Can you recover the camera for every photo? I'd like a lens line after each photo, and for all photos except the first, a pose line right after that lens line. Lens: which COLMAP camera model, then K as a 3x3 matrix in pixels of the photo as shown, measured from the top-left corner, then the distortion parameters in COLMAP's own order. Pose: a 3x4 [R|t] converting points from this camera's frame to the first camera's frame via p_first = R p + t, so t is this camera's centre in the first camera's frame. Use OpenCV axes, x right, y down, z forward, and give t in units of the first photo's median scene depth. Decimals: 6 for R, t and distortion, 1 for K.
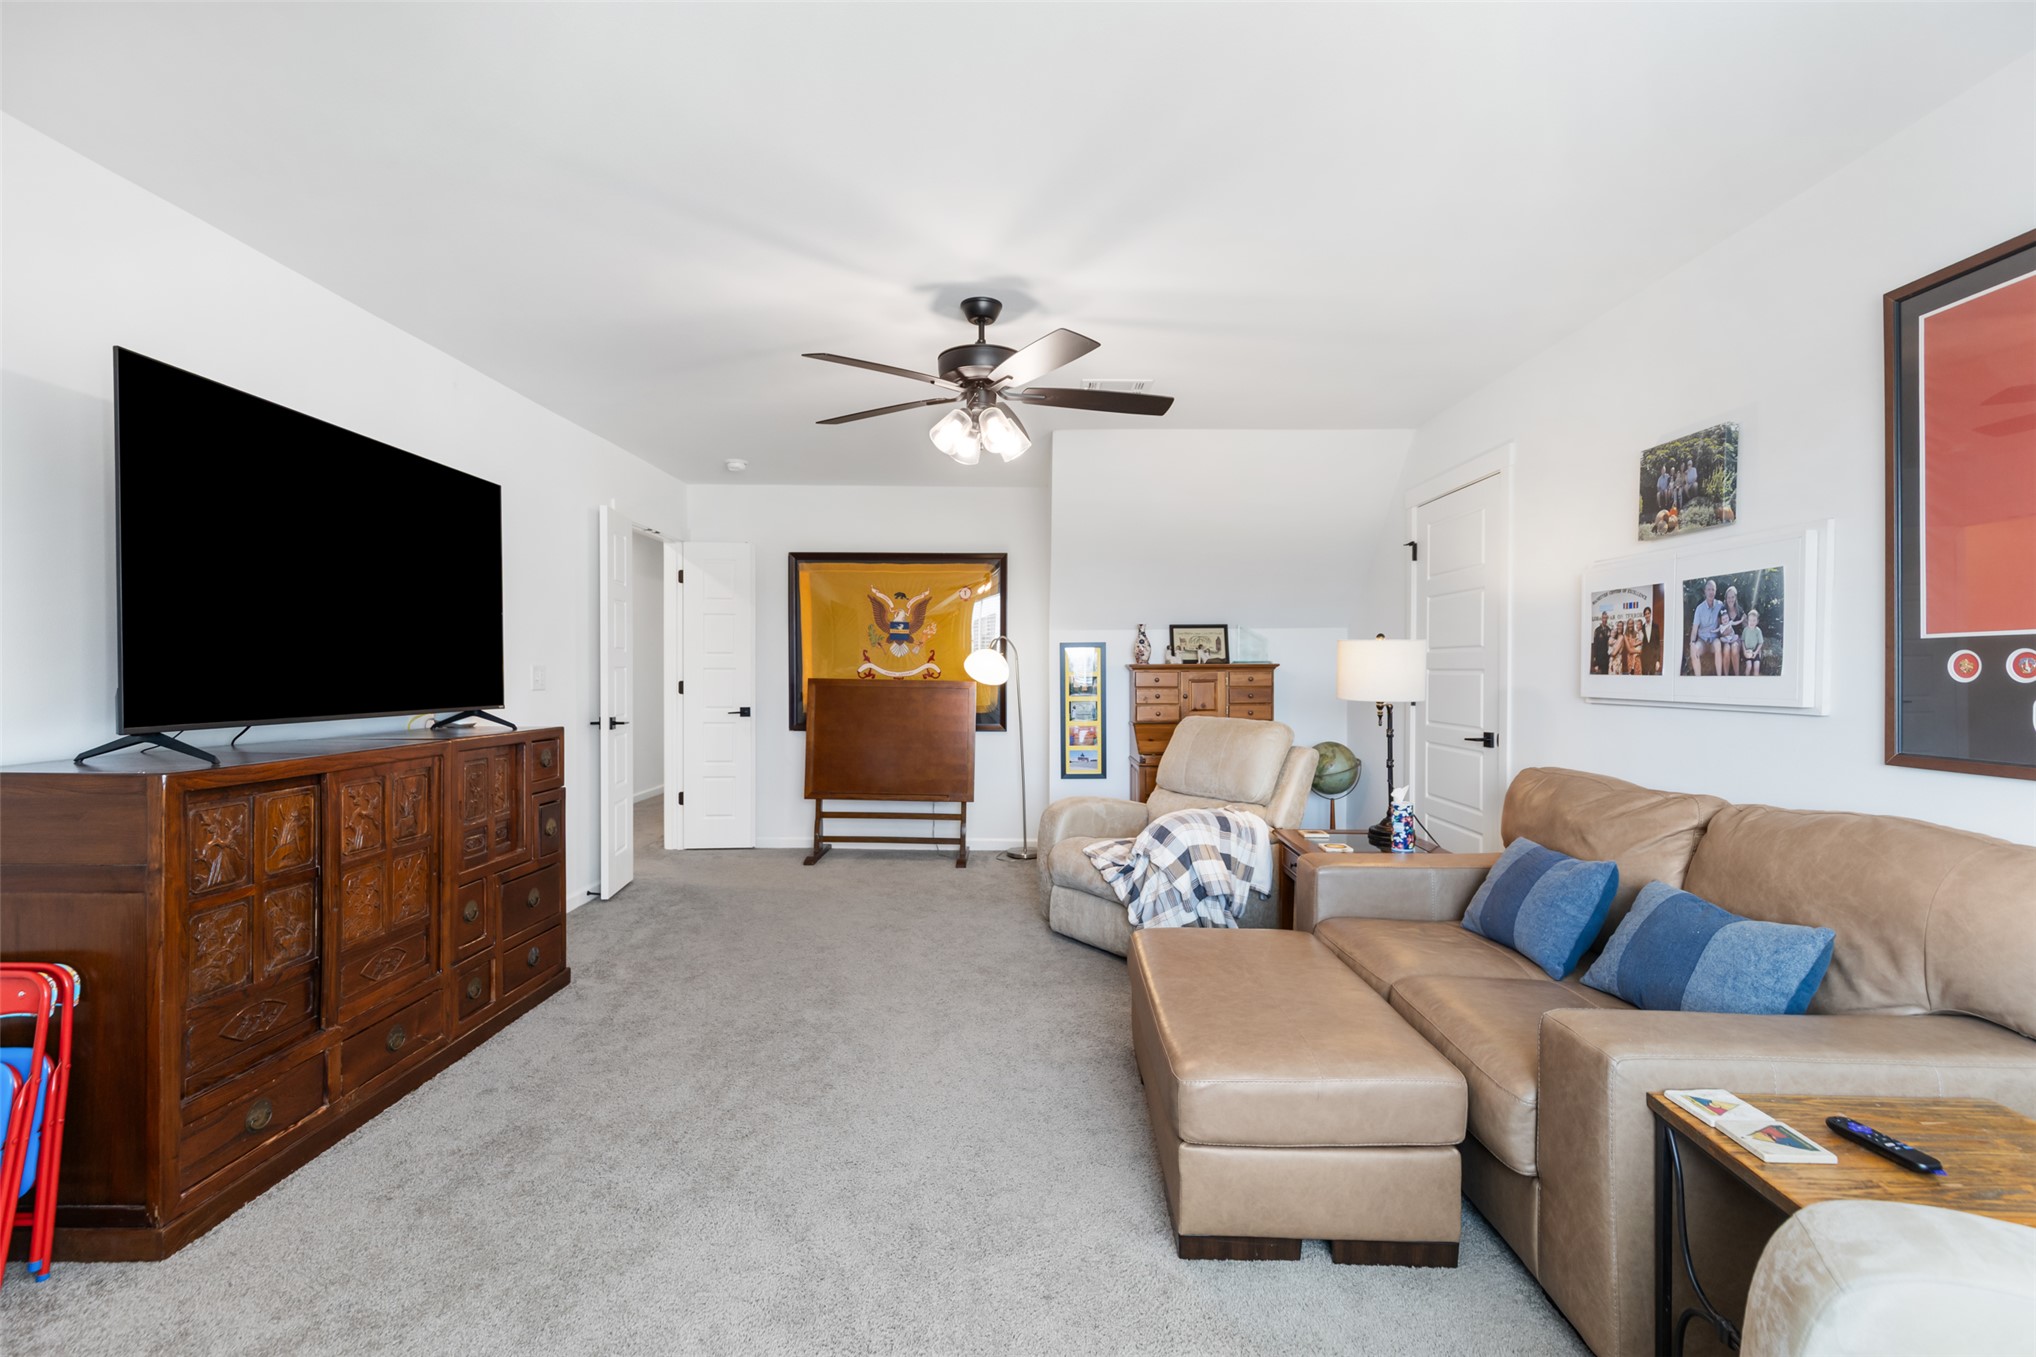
lens RADIAL K [[922.1, 0, 1016.5], [0, 922.1, 671.0], [0, 0, 1]] dist [0.009936, -0.001814]
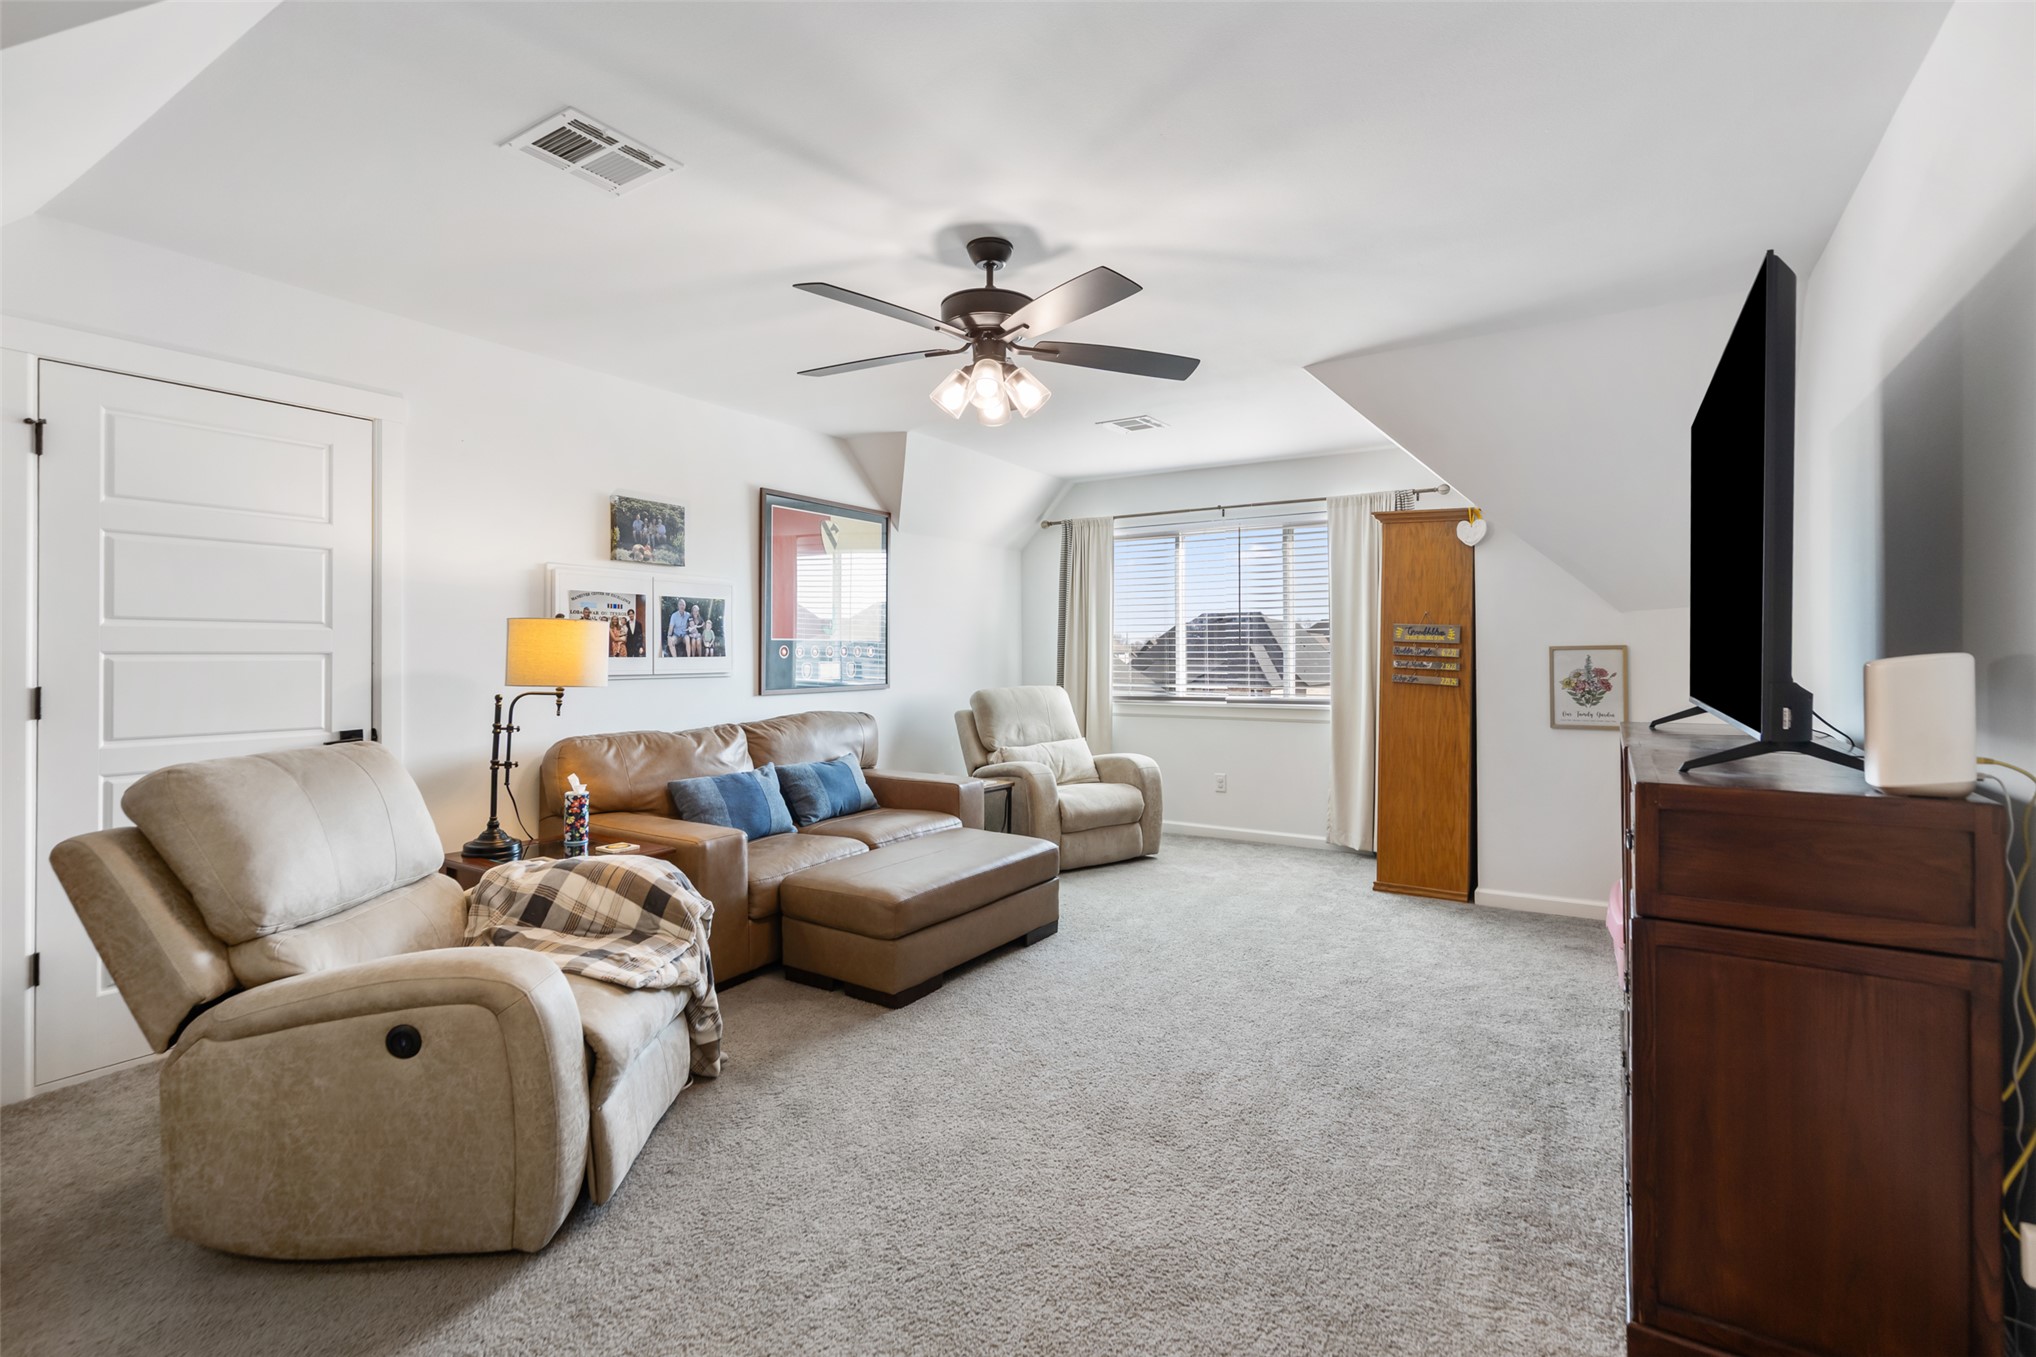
lens RADIAL K [[922.1, 0, 1024.2], [0, 922.1, 662.5], [0, 0, 1]] dist [0.009936, -0.001814]
pose [[-0.844828, -0.008407, 0.534972, -0.636815], [-0.002378, 0.999926, 0.011959, -0.006105], [-0.535033, 0.008831, -0.844785, 2.023486]]
